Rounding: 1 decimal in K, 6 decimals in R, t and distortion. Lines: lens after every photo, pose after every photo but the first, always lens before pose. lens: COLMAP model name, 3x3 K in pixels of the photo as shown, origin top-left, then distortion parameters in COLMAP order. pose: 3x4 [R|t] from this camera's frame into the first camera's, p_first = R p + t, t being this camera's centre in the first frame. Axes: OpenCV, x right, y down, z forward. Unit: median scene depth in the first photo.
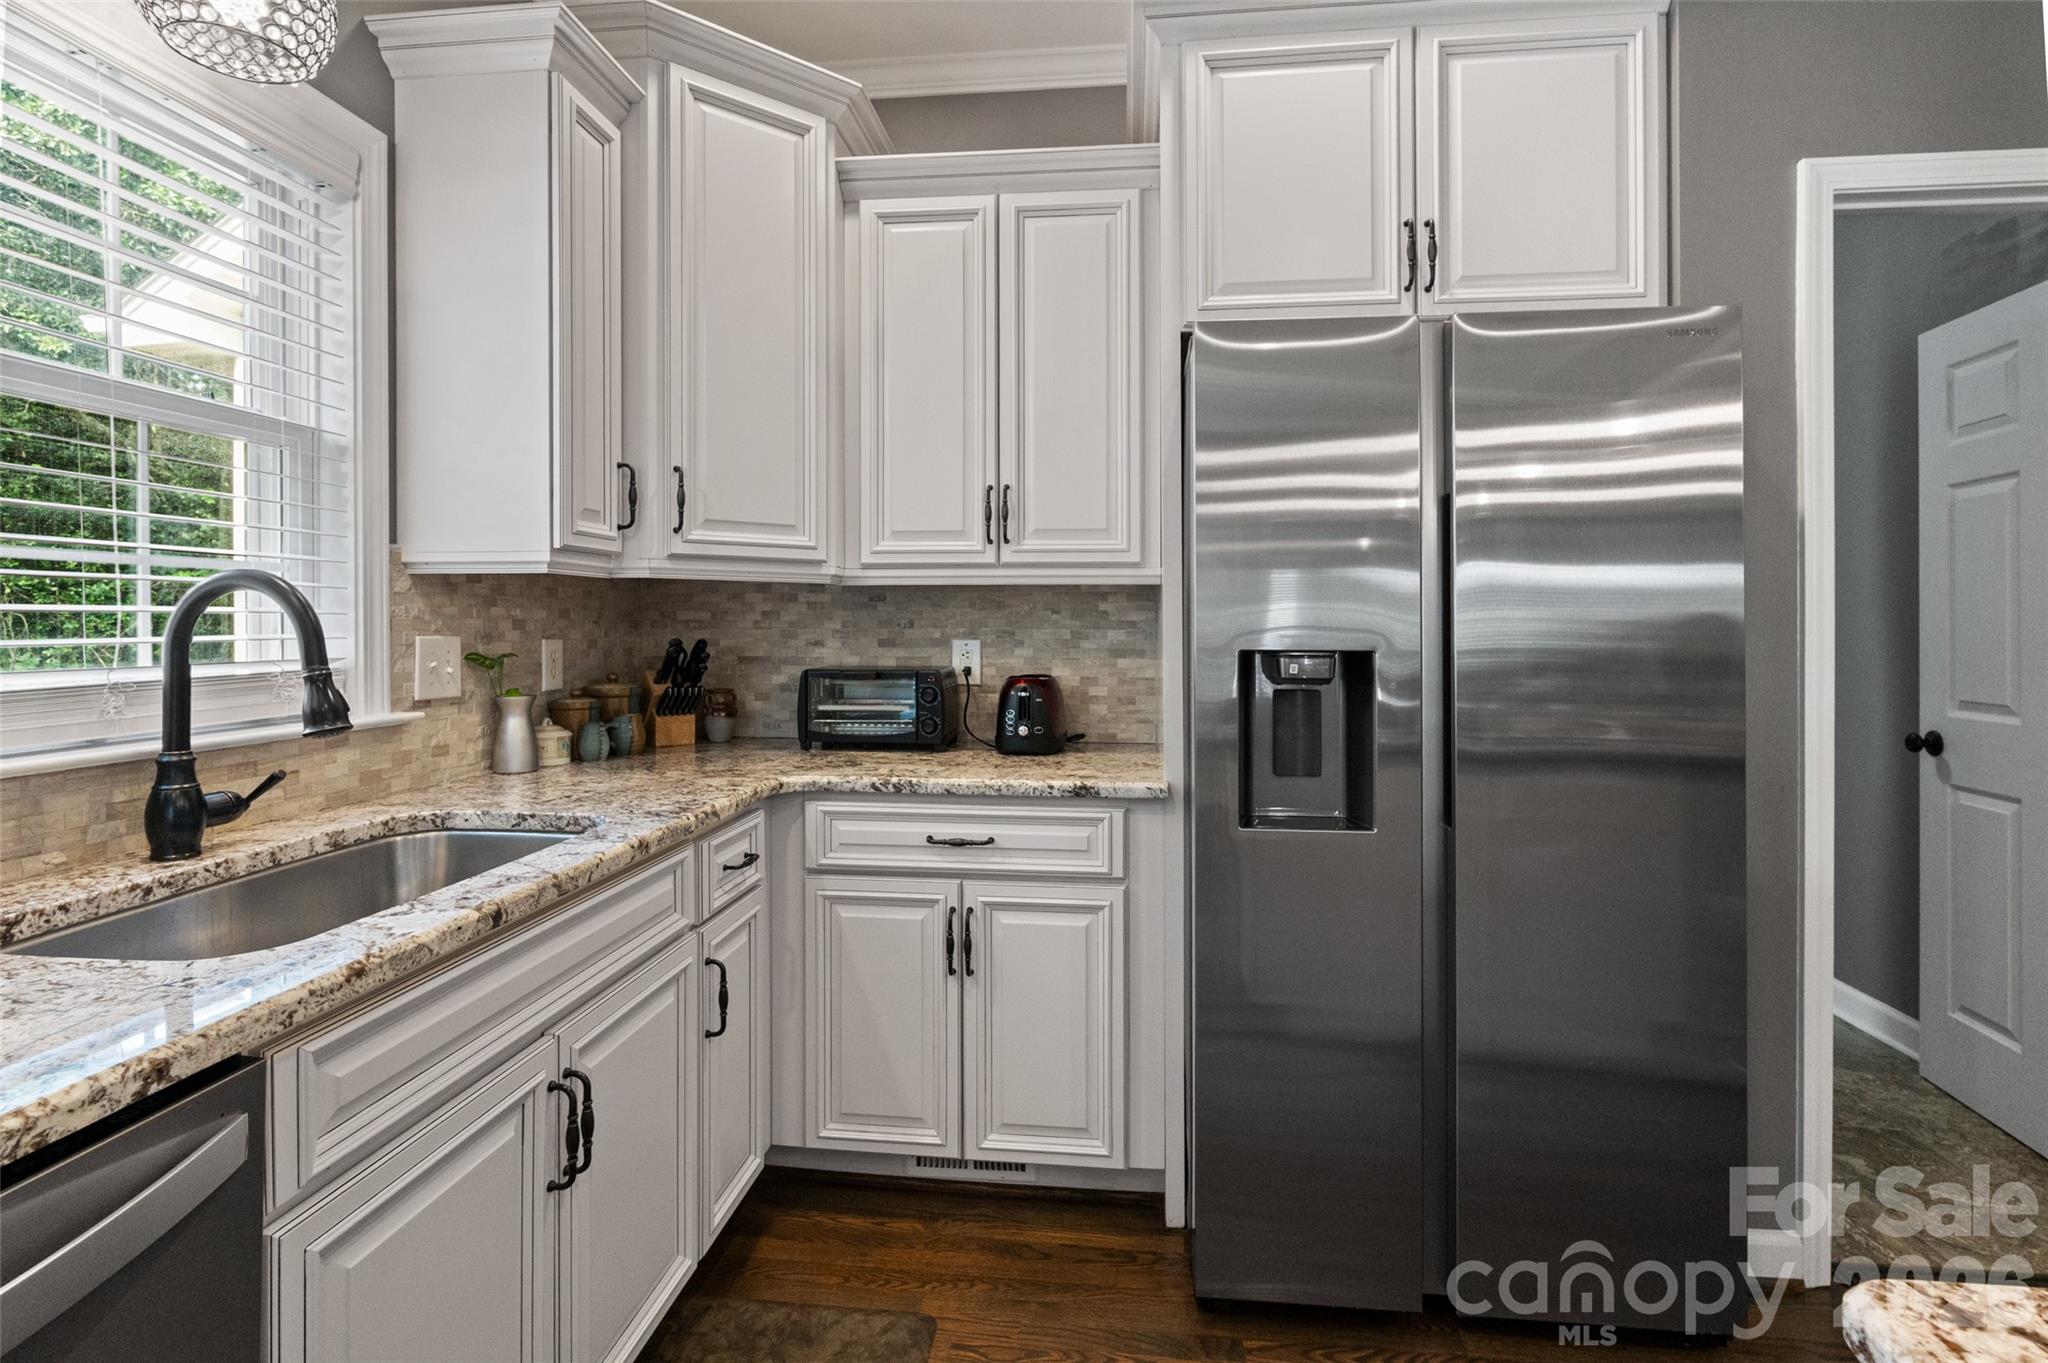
lens RADIAL K [[966.0, 0, 1015.2], [0, 966.0, 617.9], [0, 0, 1]] dist [-0.004210, -0.000310]
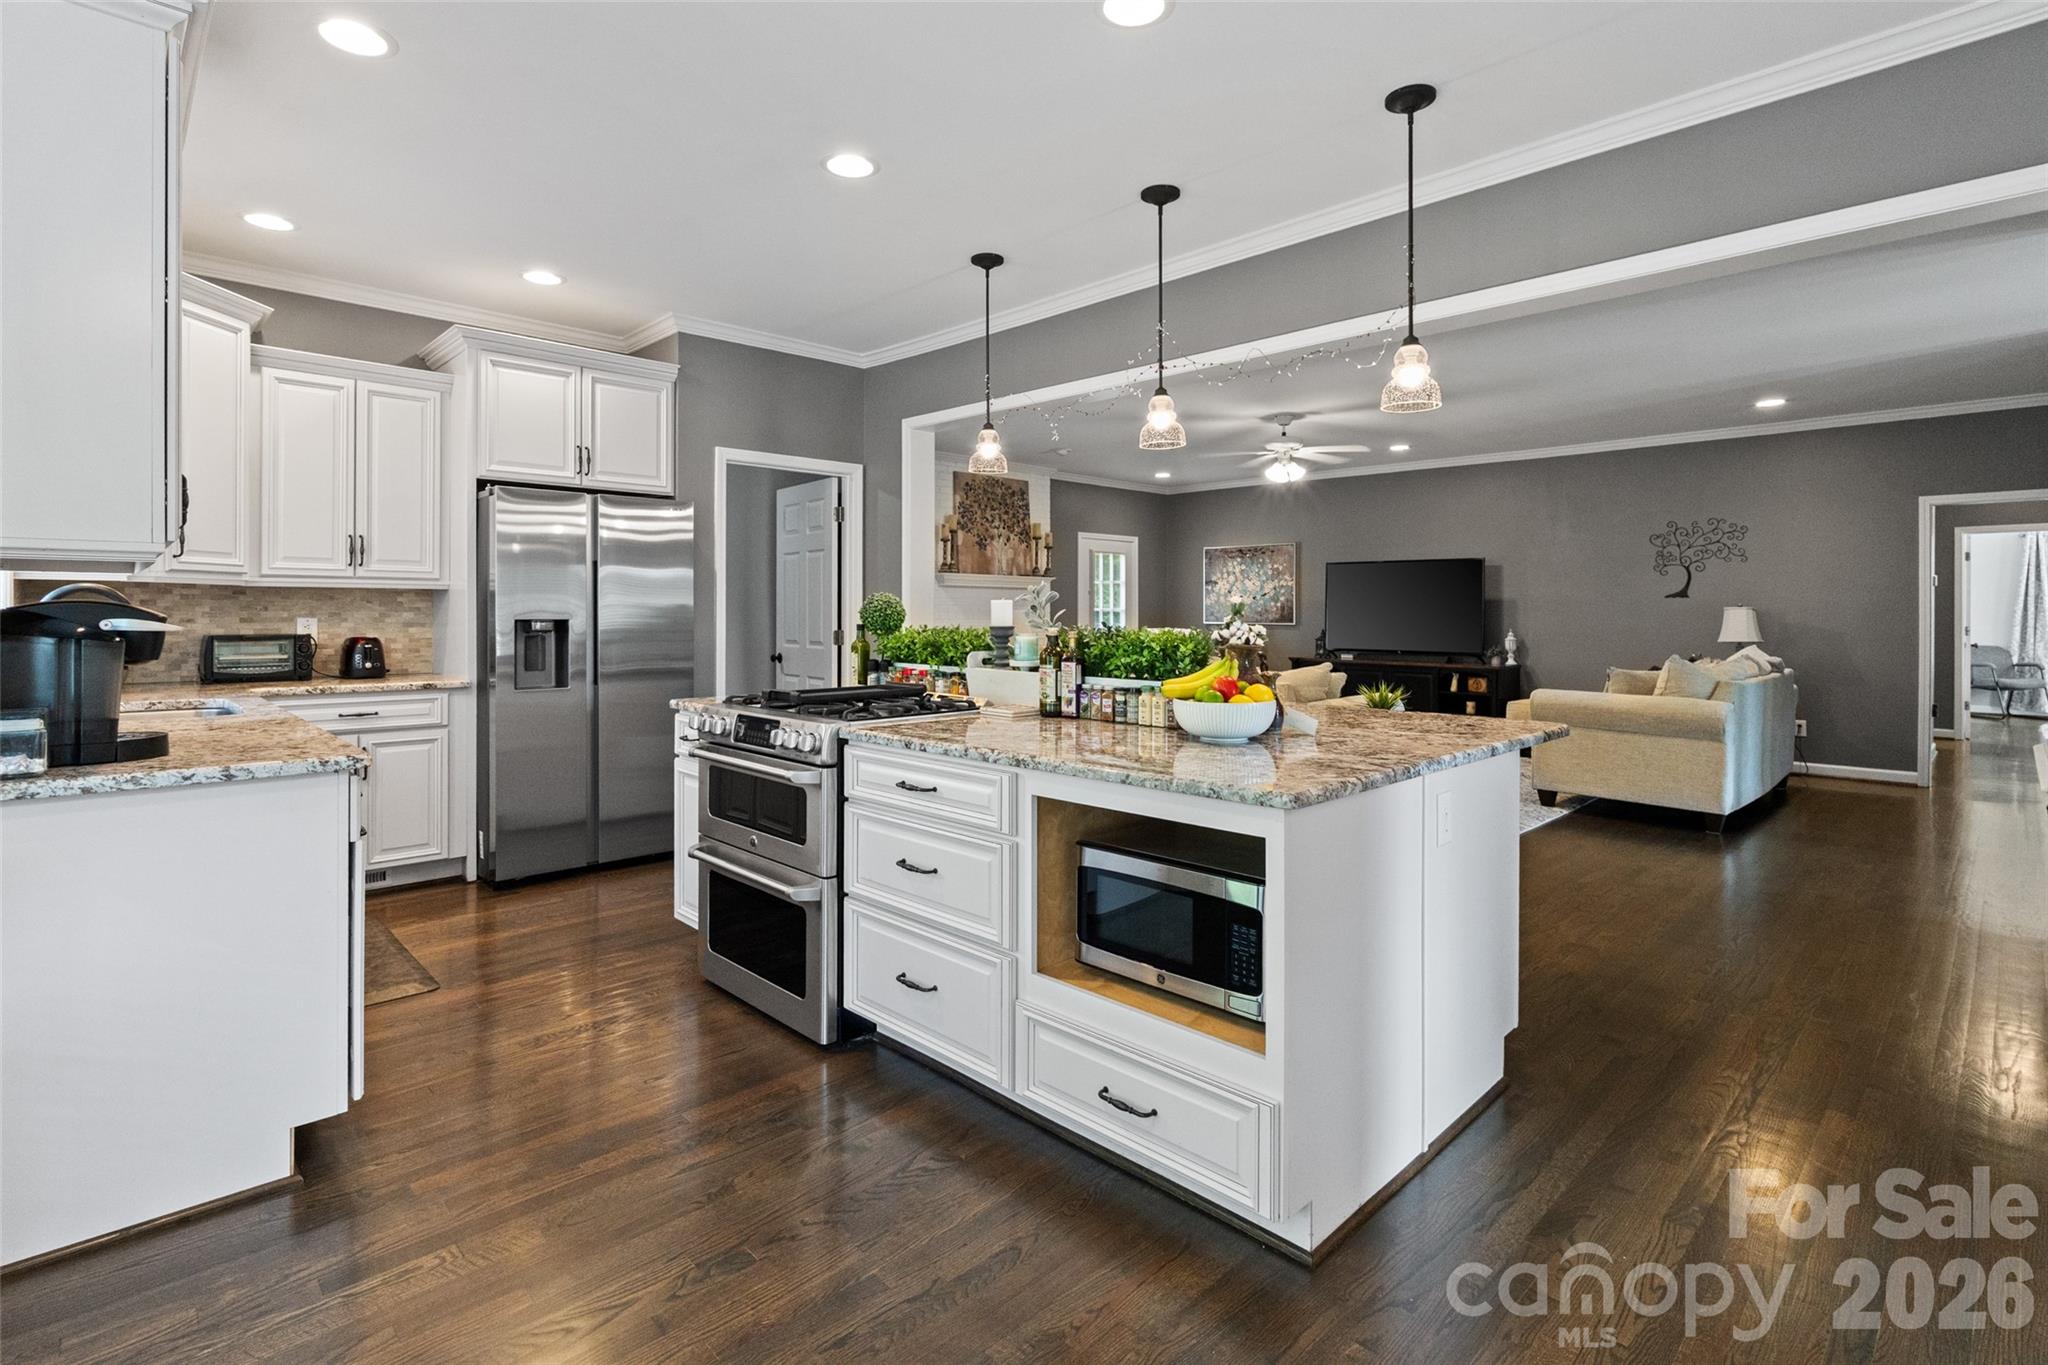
lens RADIAL K [[966.0, 0, 1018.2], [0, 966.0, 616.2], [0, 0, 1]] dist [-0.004210, -0.000310]
pose [[0.647119, -0.002284, 0.762386, -0.726271], [-0.008749, 0.999907, 0.010423, -0.012033], [-0.762339, -0.013415, 0.647039, -1.418496]]
